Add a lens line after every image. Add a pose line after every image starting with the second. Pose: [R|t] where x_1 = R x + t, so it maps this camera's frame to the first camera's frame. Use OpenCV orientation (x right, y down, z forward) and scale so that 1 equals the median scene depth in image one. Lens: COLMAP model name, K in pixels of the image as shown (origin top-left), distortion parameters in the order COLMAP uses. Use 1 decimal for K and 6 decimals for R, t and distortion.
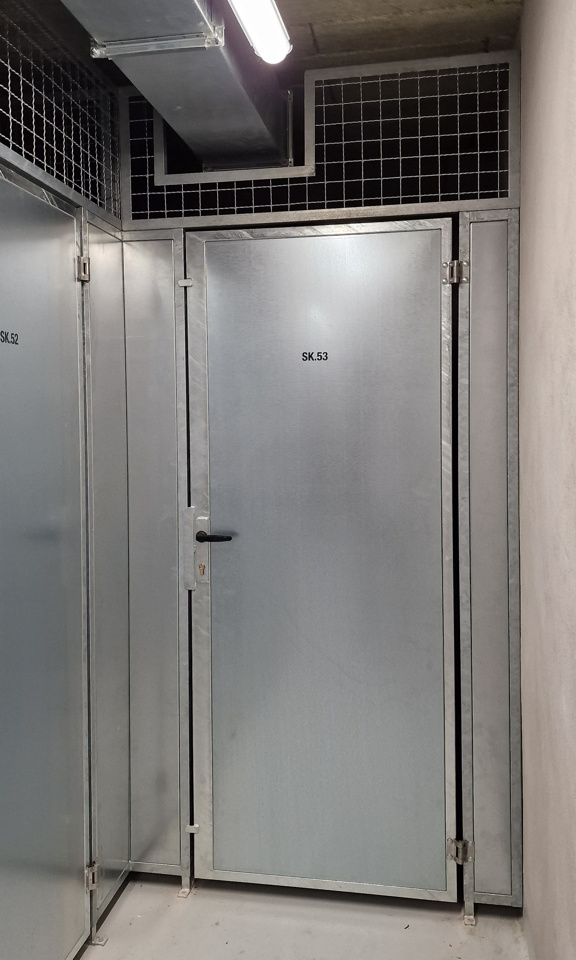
lens RADIAL K [[765.5, 0, 289.3], [0, 765.5, 430.8], [0, 0, 1]] dist [0.115313, -0.194599]
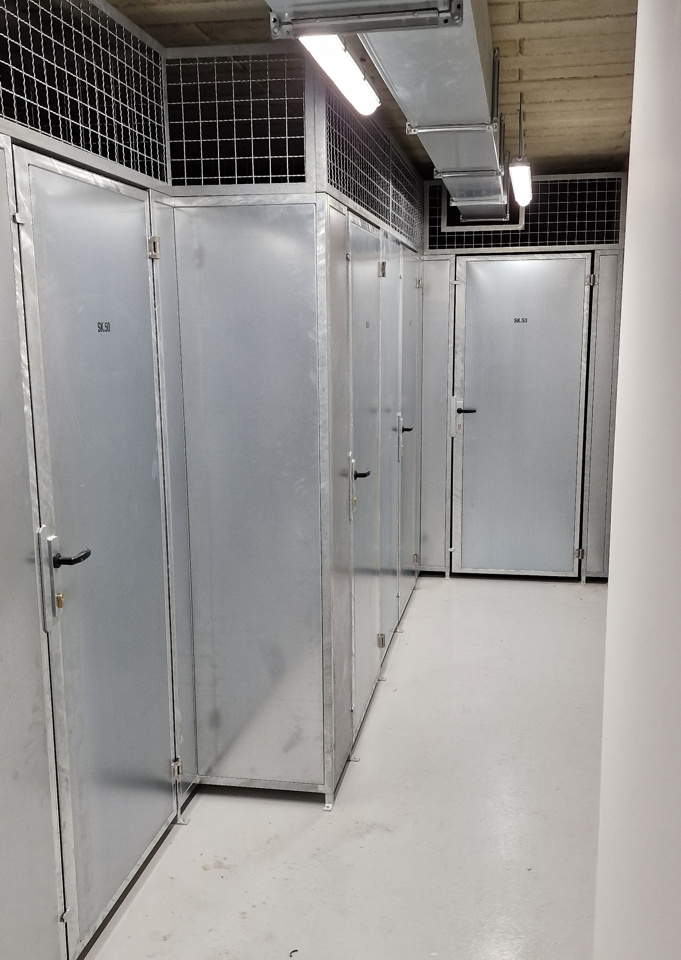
lens RADIAL K [[988.8, 0, 341.1], [0, 988.8, 517.0], [0, 0, 1]] dist [0.160857, -0.503346]
pose [[0.999944, 0.003890, -0.009887, -0.417436], [-0.002126, 0.985006, 0.172510, -0.039645], [0.010410, -0.172479, 0.984958, -1.714401]]
